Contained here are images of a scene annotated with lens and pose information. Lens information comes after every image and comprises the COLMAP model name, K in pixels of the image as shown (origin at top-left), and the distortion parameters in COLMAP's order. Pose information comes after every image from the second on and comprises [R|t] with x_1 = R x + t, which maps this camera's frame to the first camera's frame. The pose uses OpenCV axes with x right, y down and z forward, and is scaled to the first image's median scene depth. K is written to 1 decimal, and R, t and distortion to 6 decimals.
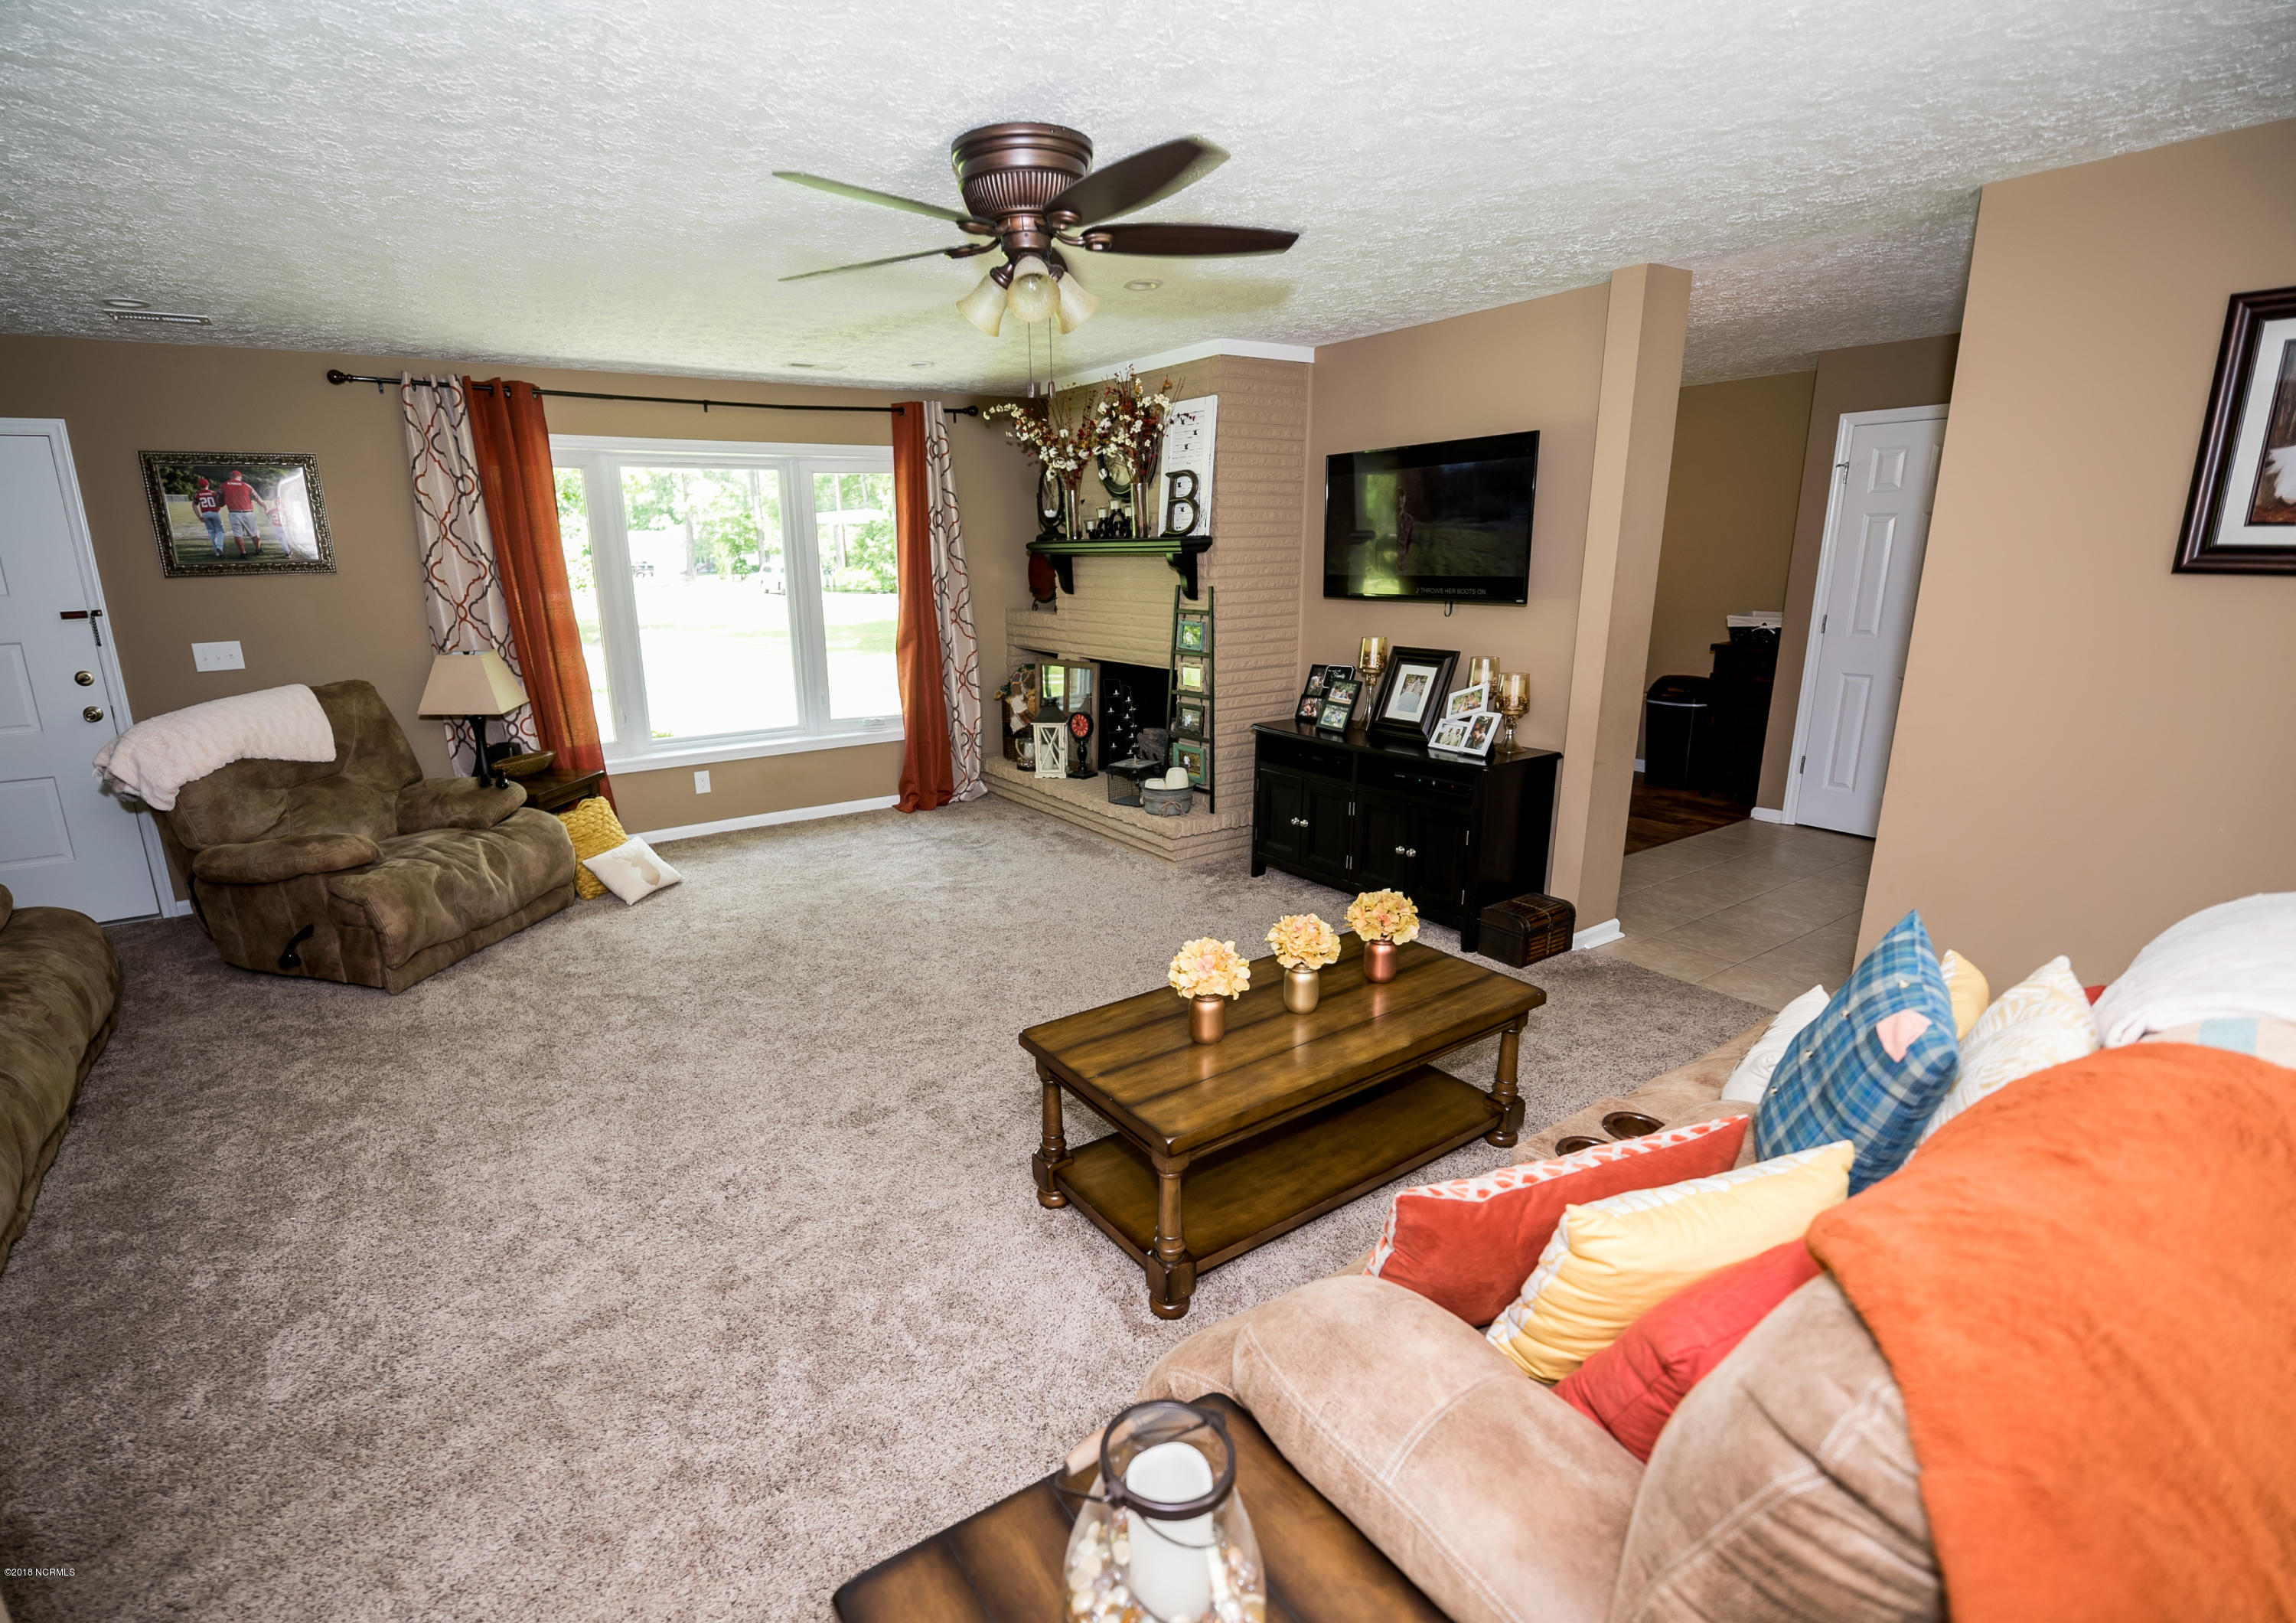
lens RADIAL K [[1060.8, 0, 1101.3], [0, 1060.8, 822.0], [0, 0, 1]] dist [-0.018376, -0.003033]
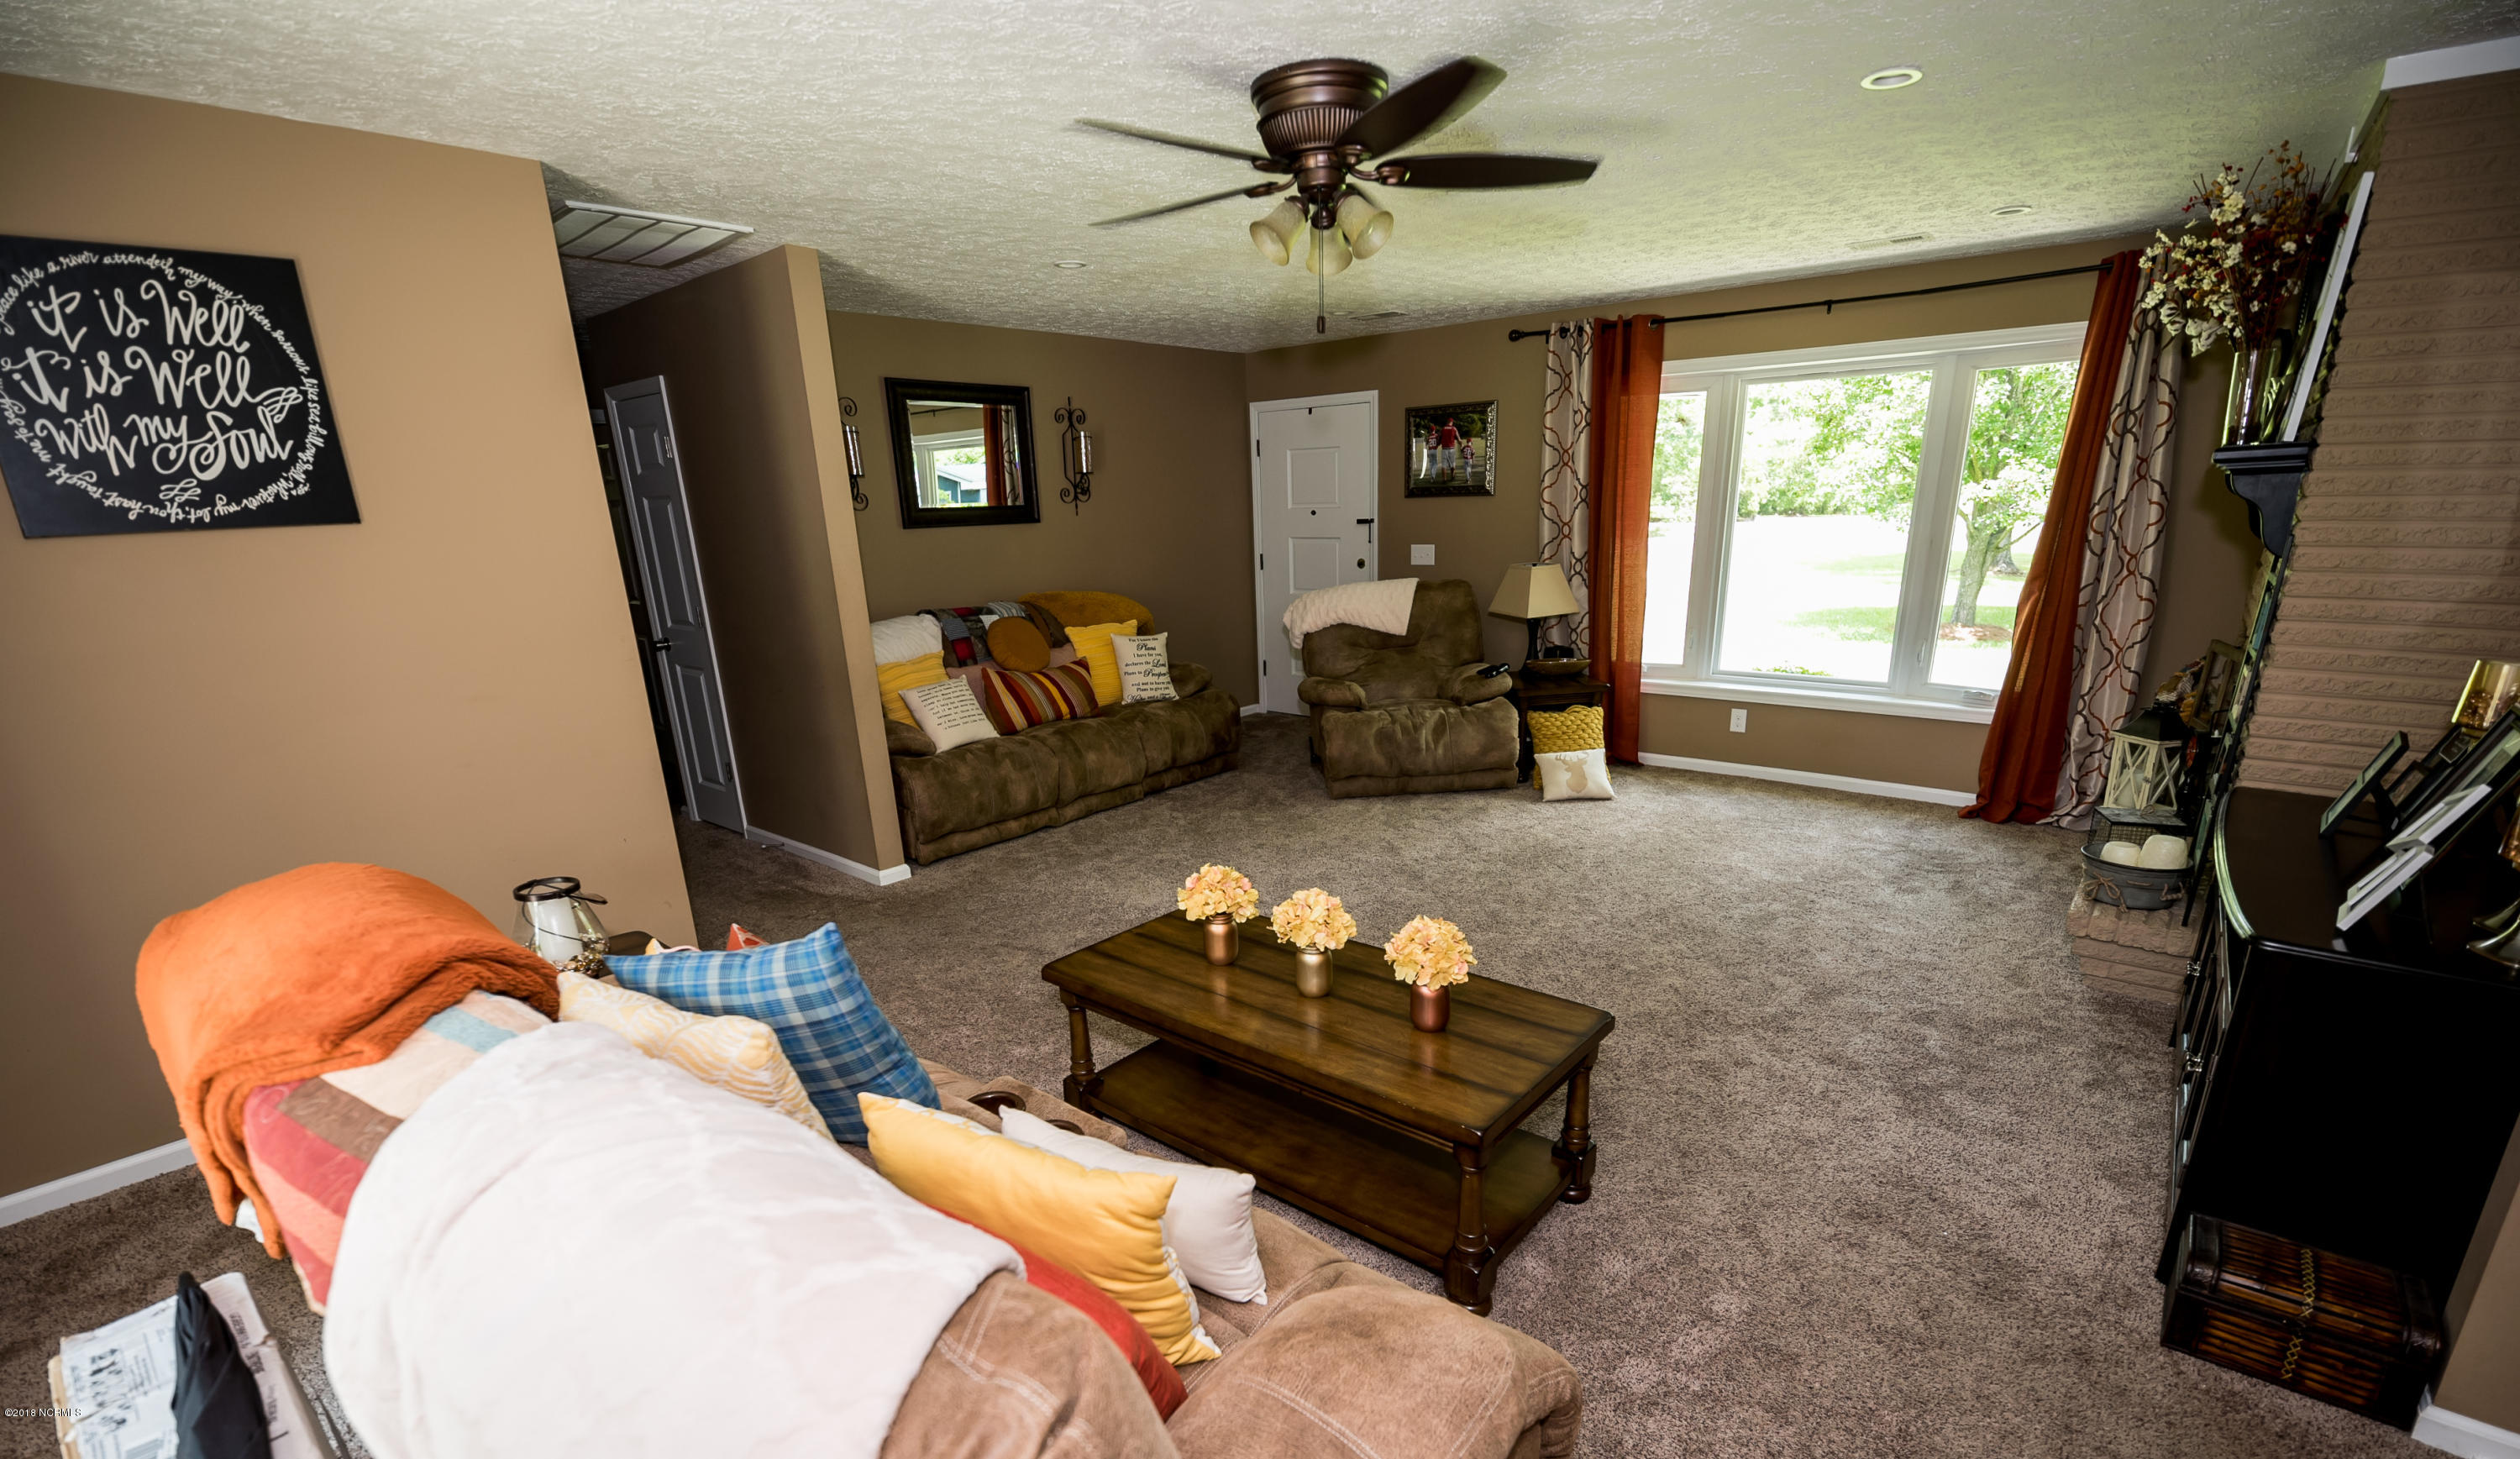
lens RADIAL K [[1108.1, 0, 1245.4], [0, 1108.1, 865.9], [0, 0, 1]] dist [-0.006391, -0.000536]
pose [[0.262159, 0.311849, -0.913248, 0.563547], [-0.217828, 0.941046, 0.258811, -0.091851], [0.940119, 0.131081, 0.314633, 0.334407]]
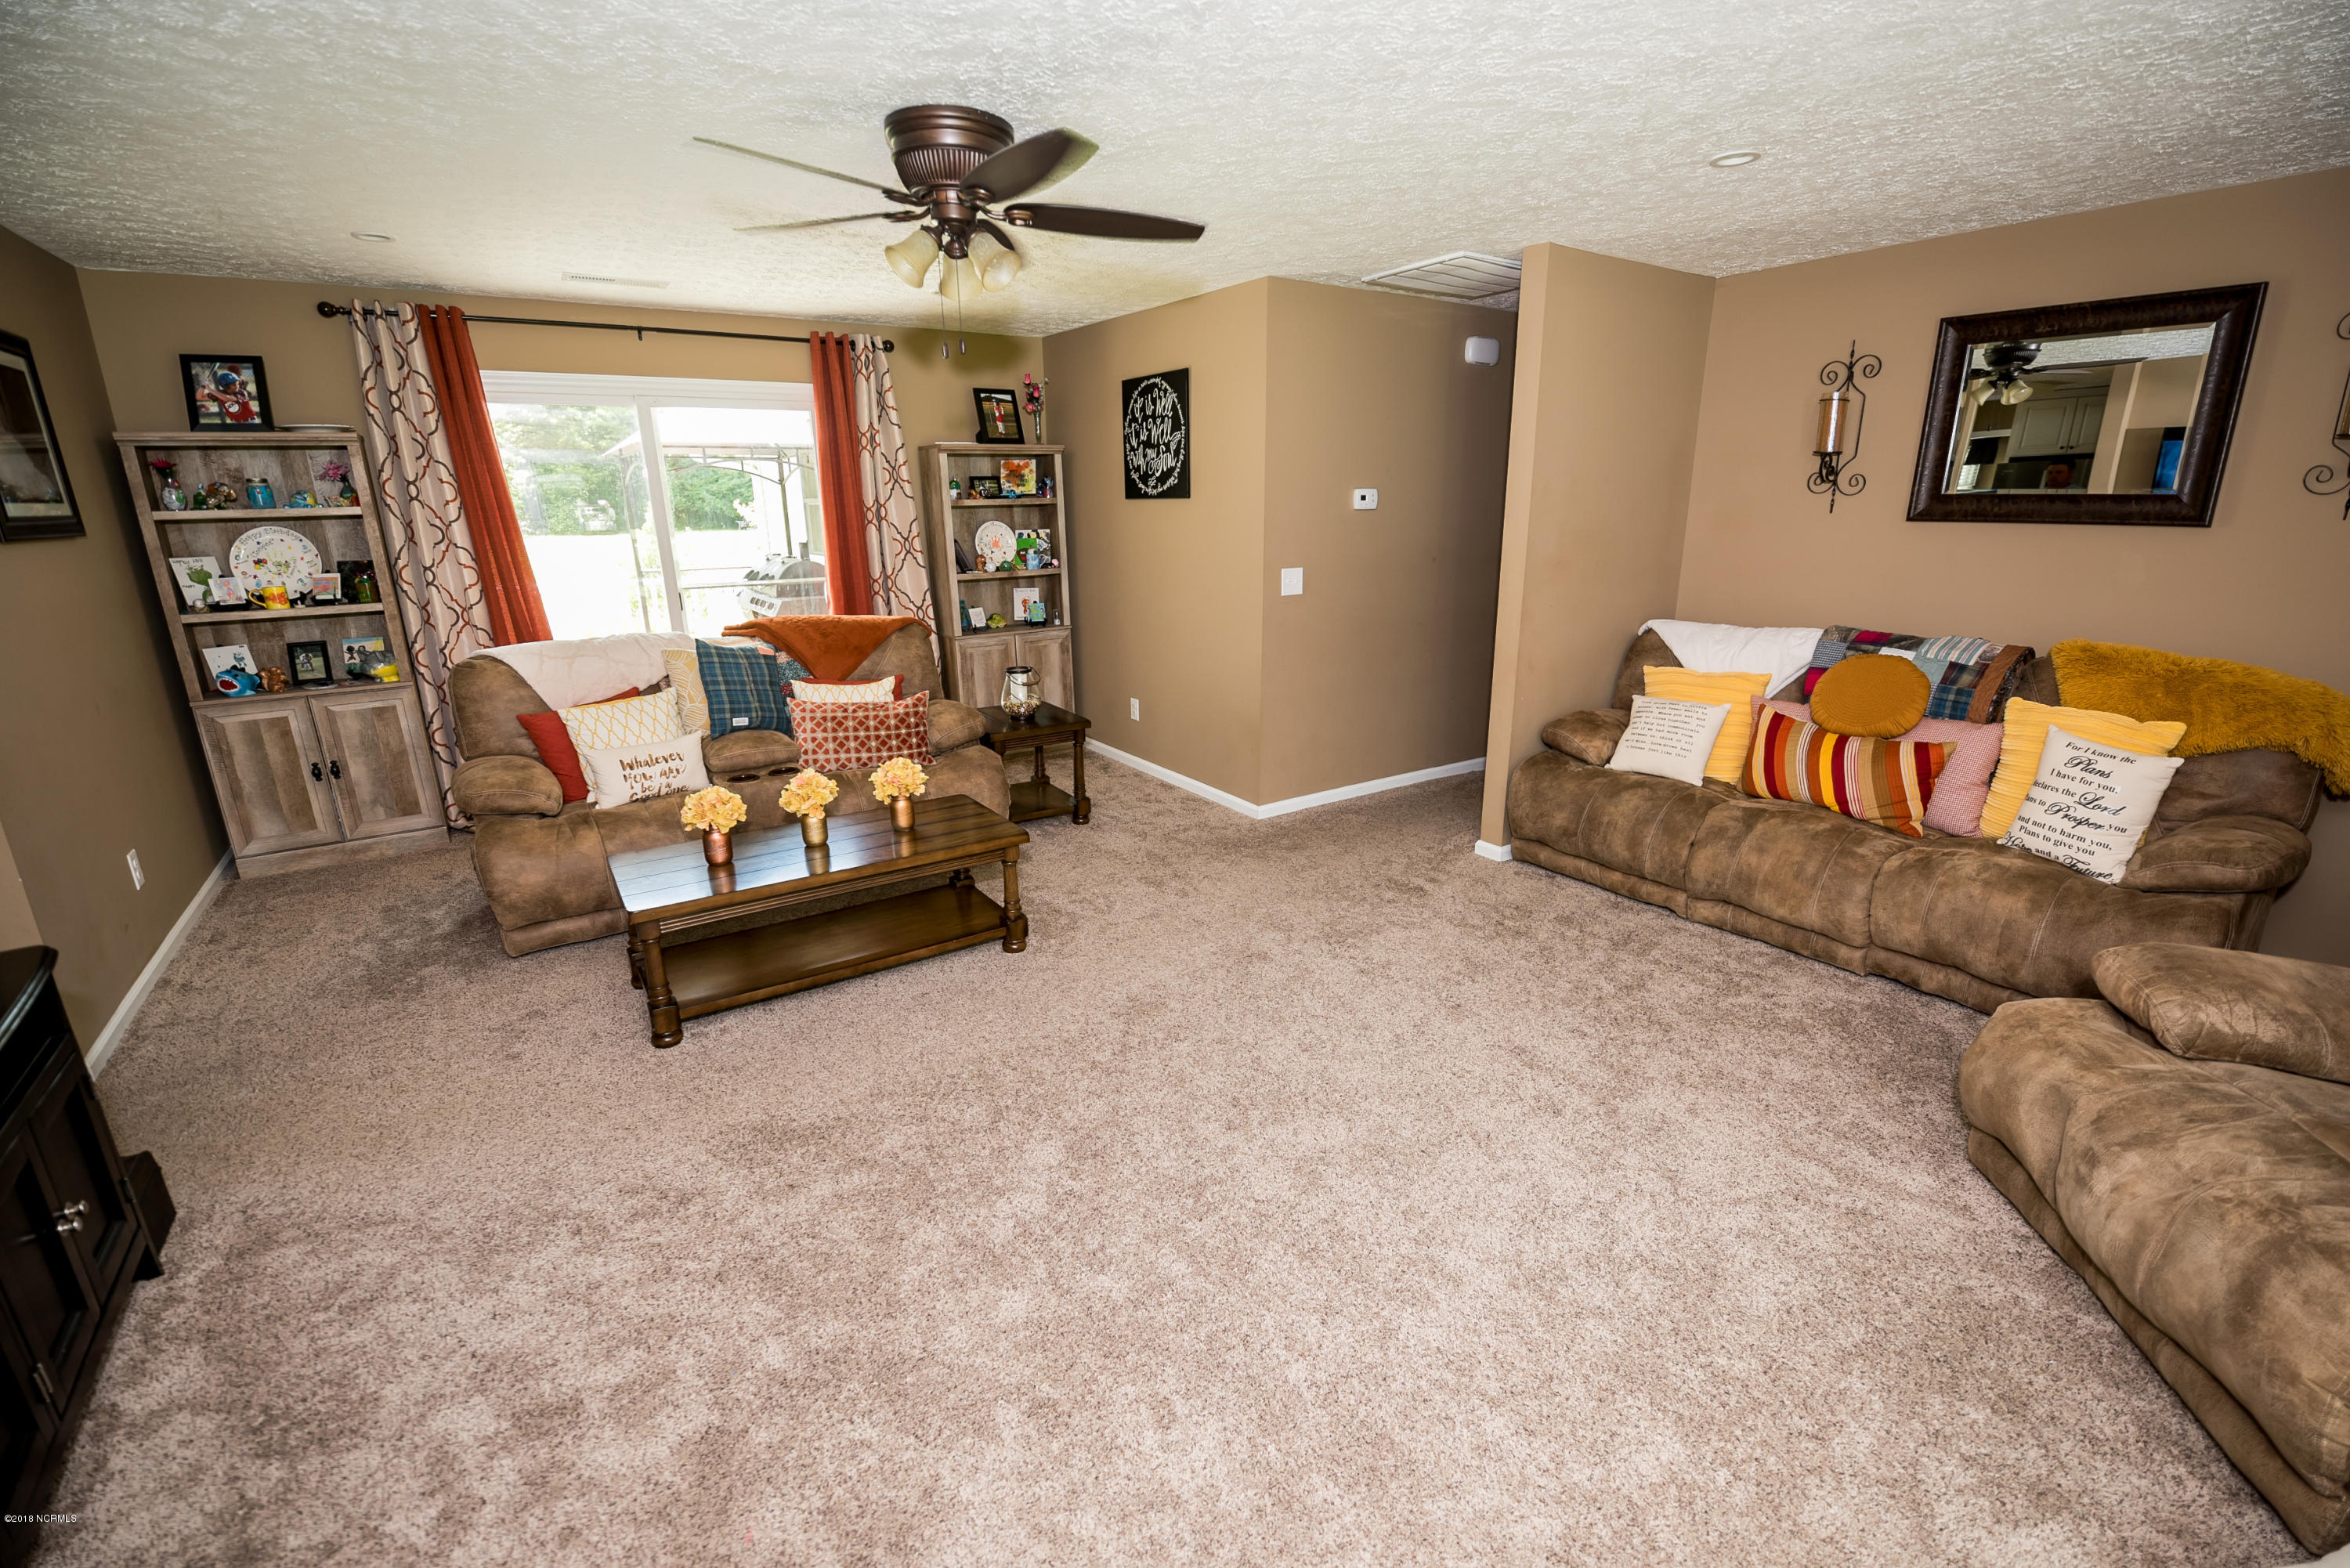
lens RADIAL K [[1024.3, 0, 1160.3], [0, 1024.3, 782.9], [0, 0, 1]] dist [-0.012156, -0.003563]
pose [[-0.999680, 0.024893, -0.004534, -0.127073], [0.019253, 0.864622, 0.502053, -0.288420], [0.016417, 0.501805, -0.864825, 1.123144]]
